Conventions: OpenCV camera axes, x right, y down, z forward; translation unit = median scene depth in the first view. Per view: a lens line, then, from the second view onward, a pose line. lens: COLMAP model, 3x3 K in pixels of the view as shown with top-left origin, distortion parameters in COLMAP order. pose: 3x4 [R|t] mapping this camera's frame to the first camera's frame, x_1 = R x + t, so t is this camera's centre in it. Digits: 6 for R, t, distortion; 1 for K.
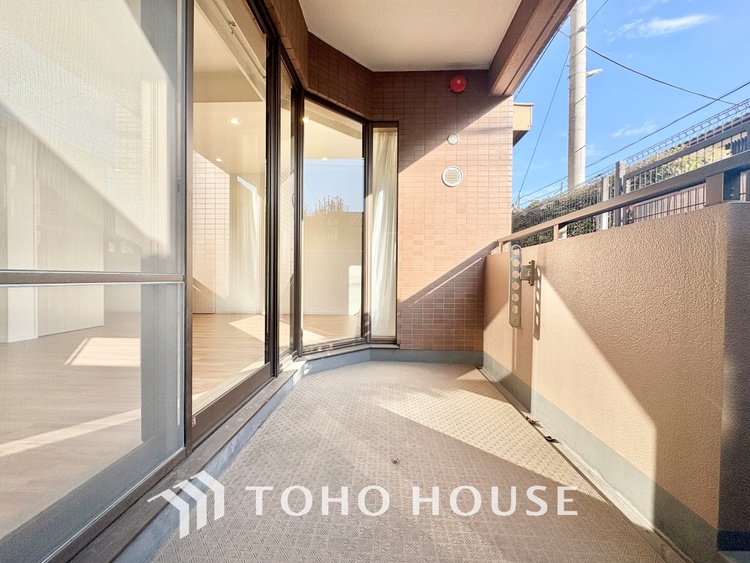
lens RADIAL K [[298.2, 0, 375.1], [0, 298.2, 279.3], [0, 0, 1]] dist [-0.000751, -0.000595]
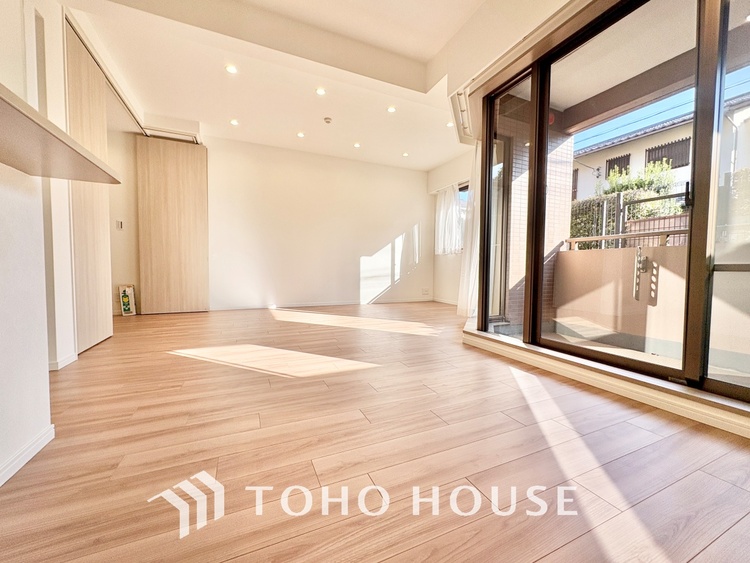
lens RADIAL K [[298.2, 0, 374.1], [0, 298.2, 281.9], [0, 0, 1]] dist [-0.000751, -0.000595]
pose [[0.894834, -0.022620, 0.445825, -0.981605], [0.003643, 0.999052, 0.043377, -0.002049], [-0.446384, -0.037190, 0.894068, 0.150916]]
